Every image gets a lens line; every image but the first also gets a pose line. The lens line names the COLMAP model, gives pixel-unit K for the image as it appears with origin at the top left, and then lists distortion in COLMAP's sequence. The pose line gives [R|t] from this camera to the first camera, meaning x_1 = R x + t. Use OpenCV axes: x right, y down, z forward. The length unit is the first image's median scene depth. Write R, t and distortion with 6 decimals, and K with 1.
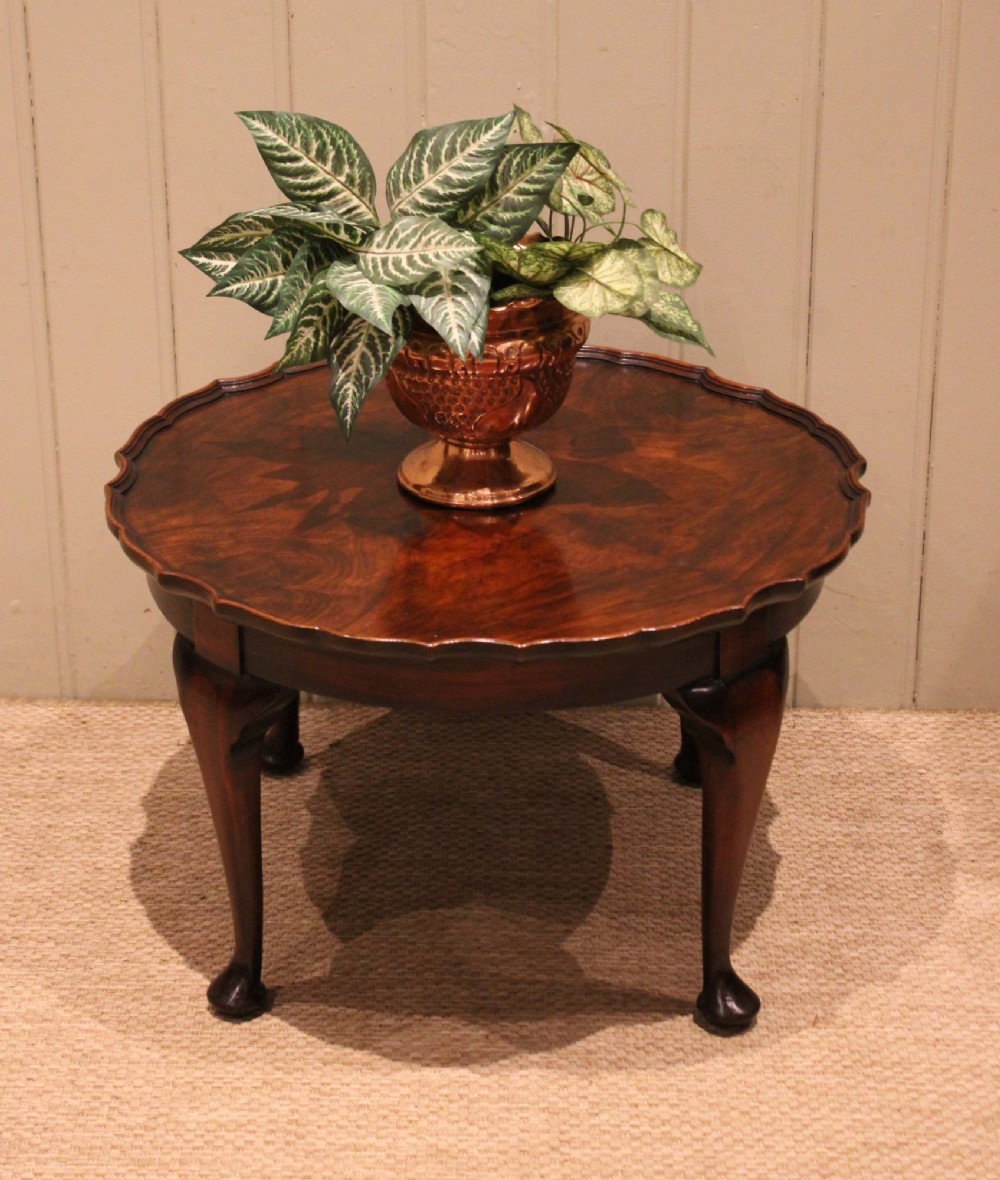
lens RADIAL K [[2567.9, 0, 410.9], [0, 2567.9, 414.4], [0, 0, 1]] dist [0.010239, 0.000000]
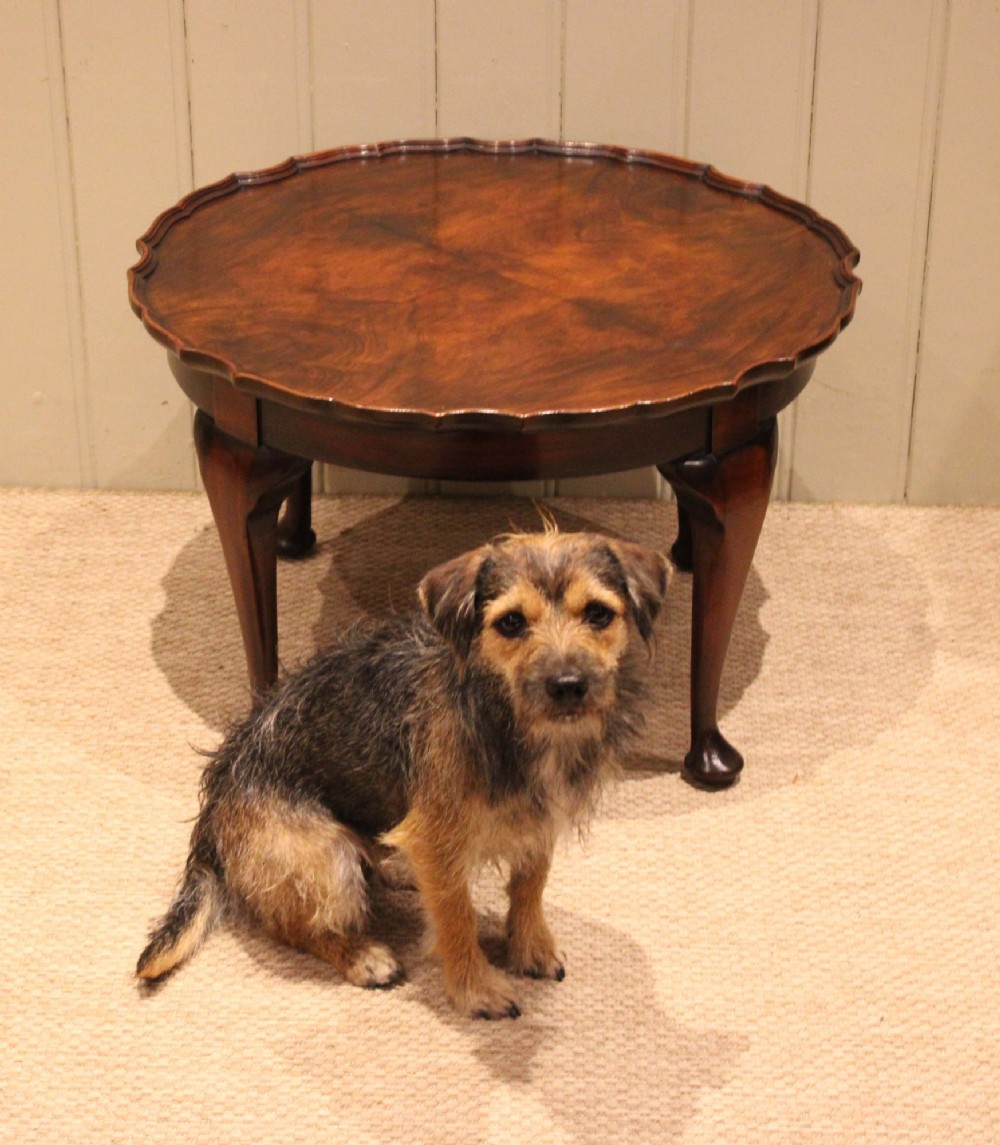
lens RADIAL K [[2683.8, 0, 389.3], [0, 2683.8, 591.4], [0, 0, 1]] dist [-0.000009, 0.000000]
pose [[0.999894, 0.008784, -0.011626, 0.001063], [-0.007314, 0.992638, 0.120895, 0.023843], [0.012602, -0.120798, 0.992597, -0.093323]]
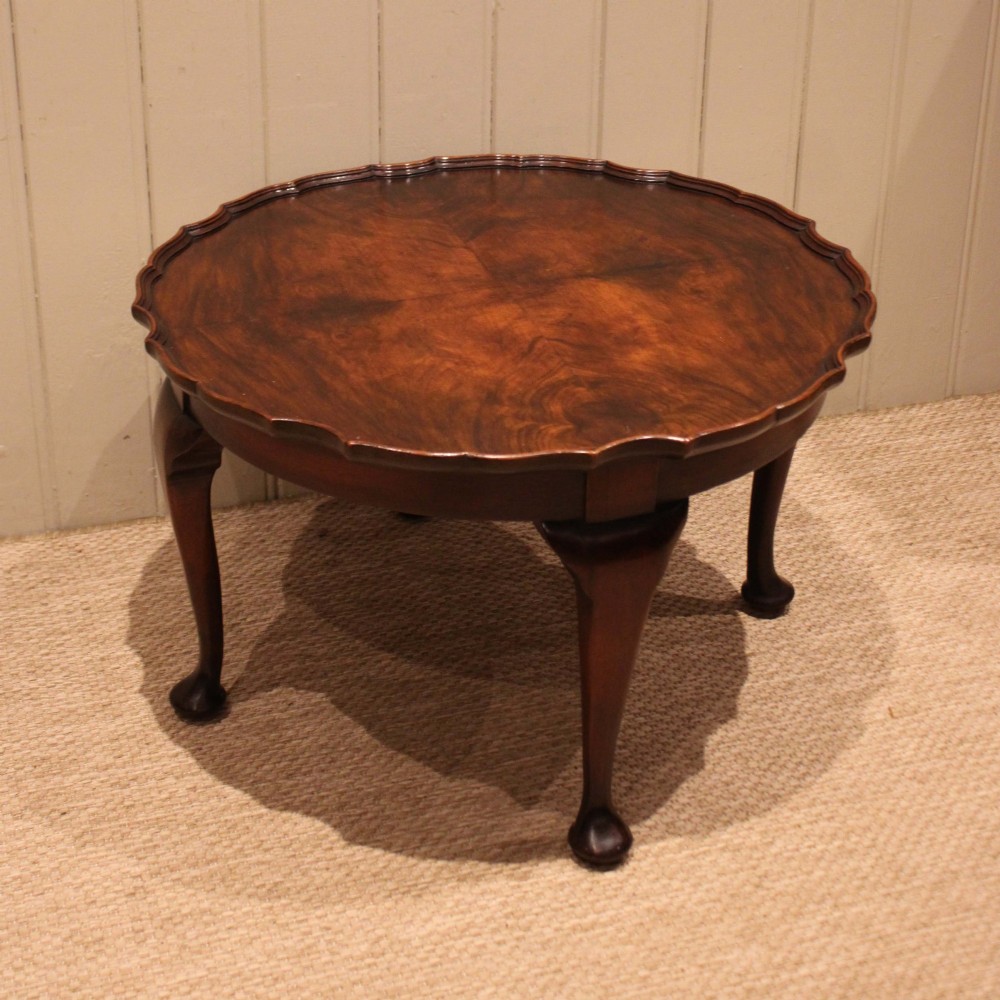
lens RADIAL K [[1794.6, 0, 412.0], [0, 1794.6, 233.0], [0, 0, 1]] dist [-0.053639, 0.000000]
pose [[0.948422, -0.114488, 0.295617, -0.232563], [0.113908, 0.993305, 0.019245, -0.009611], [-0.295841, 0.015421, 0.955113, 0.299766]]
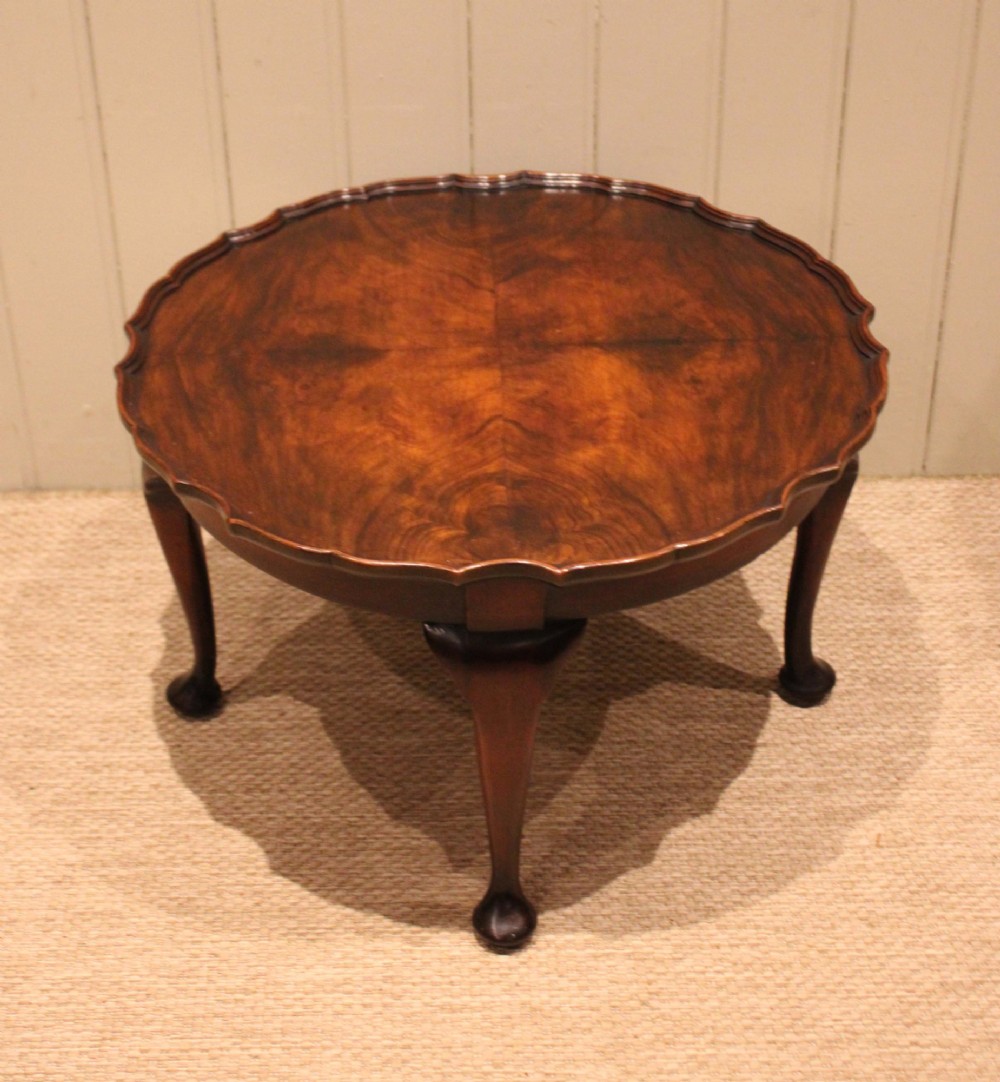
lens RADIAL K [[1935.7, 0, 427.1], [0, 1935.7, 303.4], [0, 0, 1]] dist [-0.044321, 0.000000]
pose [[0.999224, -0.031293, 0.023923, -0.036041], [0.027613, 0.989606, 0.141129, -0.090949], [-0.028091, -0.140359, 0.989702, 0.244845]]
